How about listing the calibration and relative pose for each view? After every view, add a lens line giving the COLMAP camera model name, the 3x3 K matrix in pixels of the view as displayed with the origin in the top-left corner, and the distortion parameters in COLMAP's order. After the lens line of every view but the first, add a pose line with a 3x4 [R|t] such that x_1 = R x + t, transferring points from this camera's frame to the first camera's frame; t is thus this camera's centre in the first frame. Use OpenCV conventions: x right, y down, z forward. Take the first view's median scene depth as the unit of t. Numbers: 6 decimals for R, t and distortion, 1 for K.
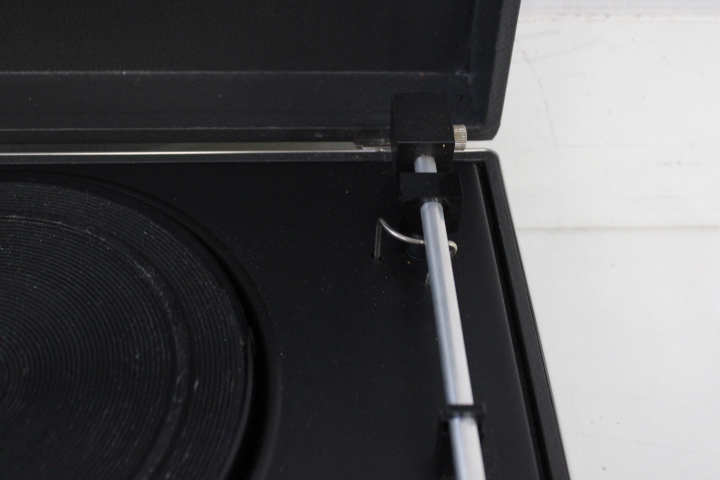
lens RADIAL K [[914.1, 0, 360.0], [0, 914.1, 240.0], [0, 0, 1]] dist [-0.077065, 0.083812]
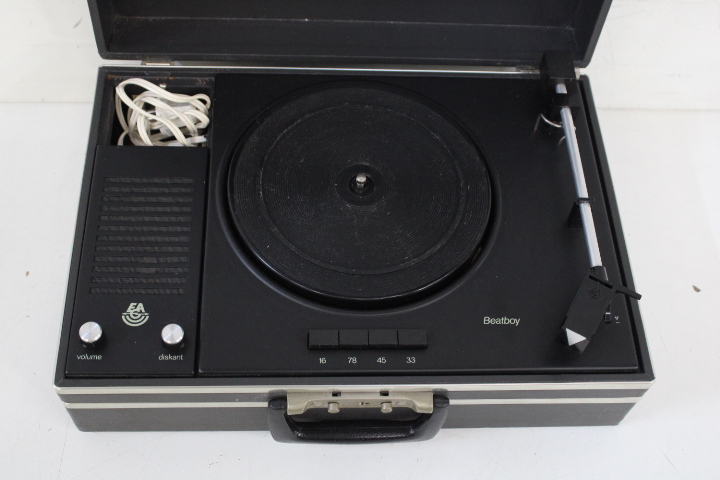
lens RADIAL K [[926.8, 0, 364.3], [0, 926.8, 238.9], [0, 0, 1]] dist [-0.066089, 0.080596]
pose [[0.999205, 0.026401, 0.029886, -0.478630], [-0.031798, 0.979759, 0.197638, -0.160742], [-0.024063, -0.198431, 0.979819, -1.259092]]
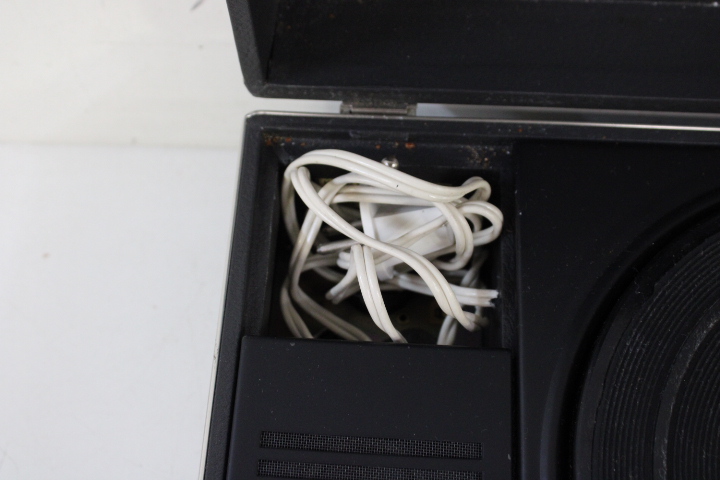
lens RADIAL K [[914.1, 0, 360.0], [0, 914.1, 240.0], [0, 0, 1]] dist [-0.077065, 0.083812]
pose [[0.992737, 0.069116, -0.098470, -0.865993], [-0.032832, 0.943079, 0.330945, -0.316641], [0.115739, -0.325309, 0.938498, 0.182248]]
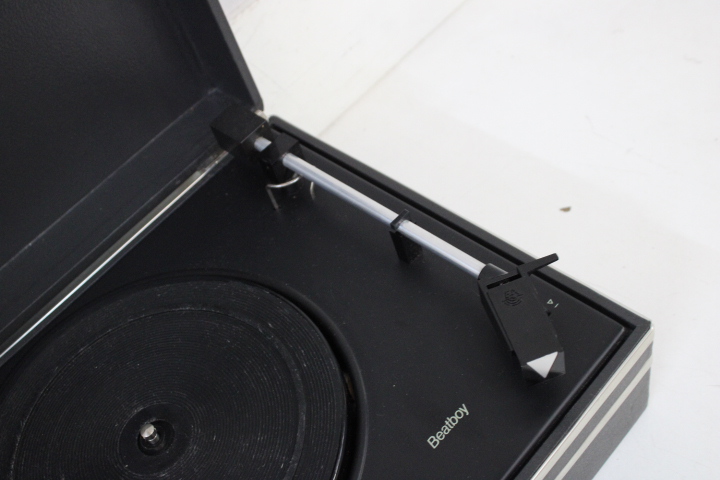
lens RADIAL K [[926.8, 0, 364.3], [0, 926.8, 238.9], [0, 0, 1]] dist [-0.066089, 0.080596]
pose [[0.688694, -0.662614, 0.294352, -0.416134], [0.657216, 0.741958, 0.132532, -0.059655], [-0.306214, 0.102179, 0.946463, -0.587145]]
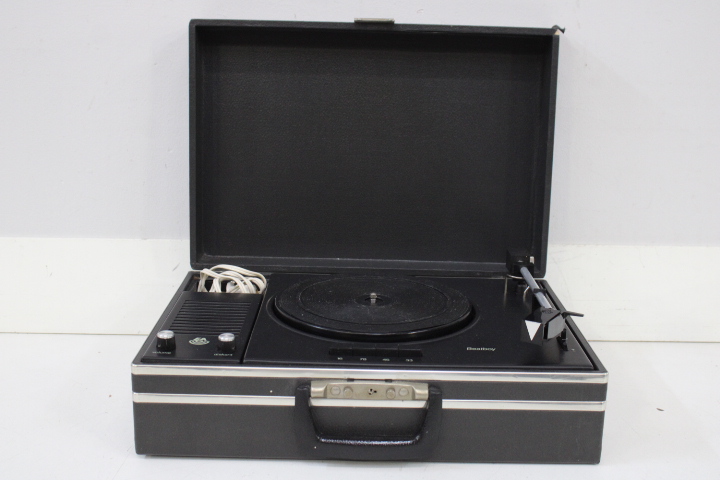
lens RADIAL K [[914.1, 0, 360.0], [0, 914.1, 240.0], [0, 0, 1]] dist [-0.077065, 0.083812]
pose [[0.998869, 0.001925, -0.047518, -0.329405], [-0.027062, 0.844636, -0.534656, 1.549546], [0.039106, 0.535337, 0.843733, -1.648464]]
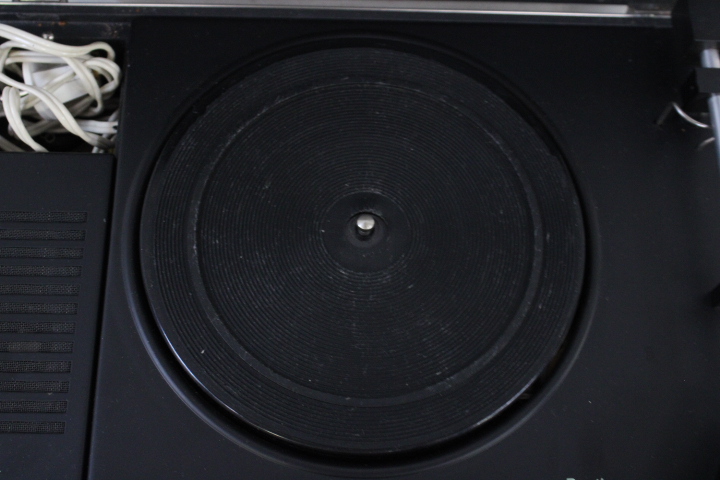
lens RADIAL K [[914.1, 0, 360.0], [0, 914.1, 240.0], [0, 0, 1]] dist [-0.077065, 0.083812]
pose [[0.999075, 0.043003, -0.000834, -0.430284], [-0.039491, 0.924831, 0.378323, -0.324055], [0.017041, -0.377940, 0.925673, -0.269042]]
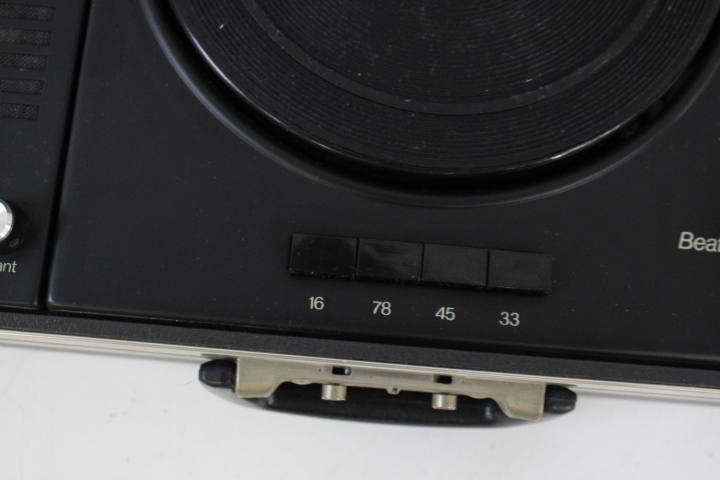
lens RADIAL K [[914.1, 0, 360.0], [0, 914.1, 240.0], [0, 0, 1]] dist [-0.077065, 0.083812]
pose [[0.991910, 0.125059, -0.021770, -0.447998], [-0.094998, 0.845073, 0.526144, -0.036543], [0.084197, -0.519820, 0.850117, -0.089594]]
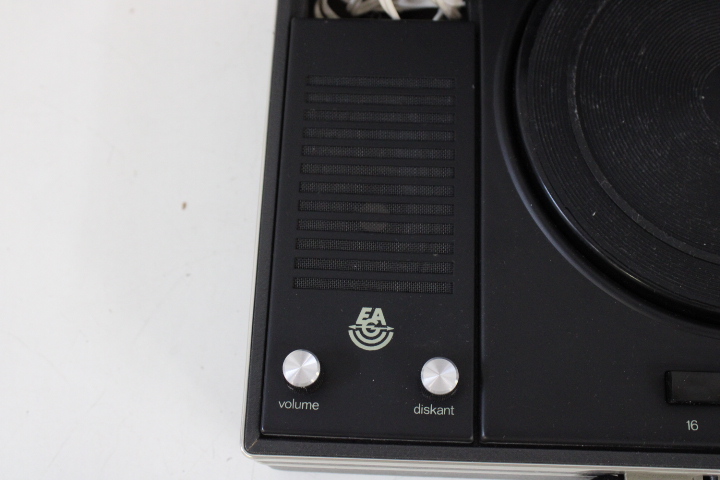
lens RADIAL K [[914.1, 0, 360.0], [0, 914.1, 240.0], [0, 0, 1]] dist [-0.077065, 0.083812]
pose [[0.993358, 0.058971, -0.098806, -0.815602], [-0.011703, 0.906016, 0.423082, -0.191525], [0.114469, -0.419116, 0.900688, -0.331498]]
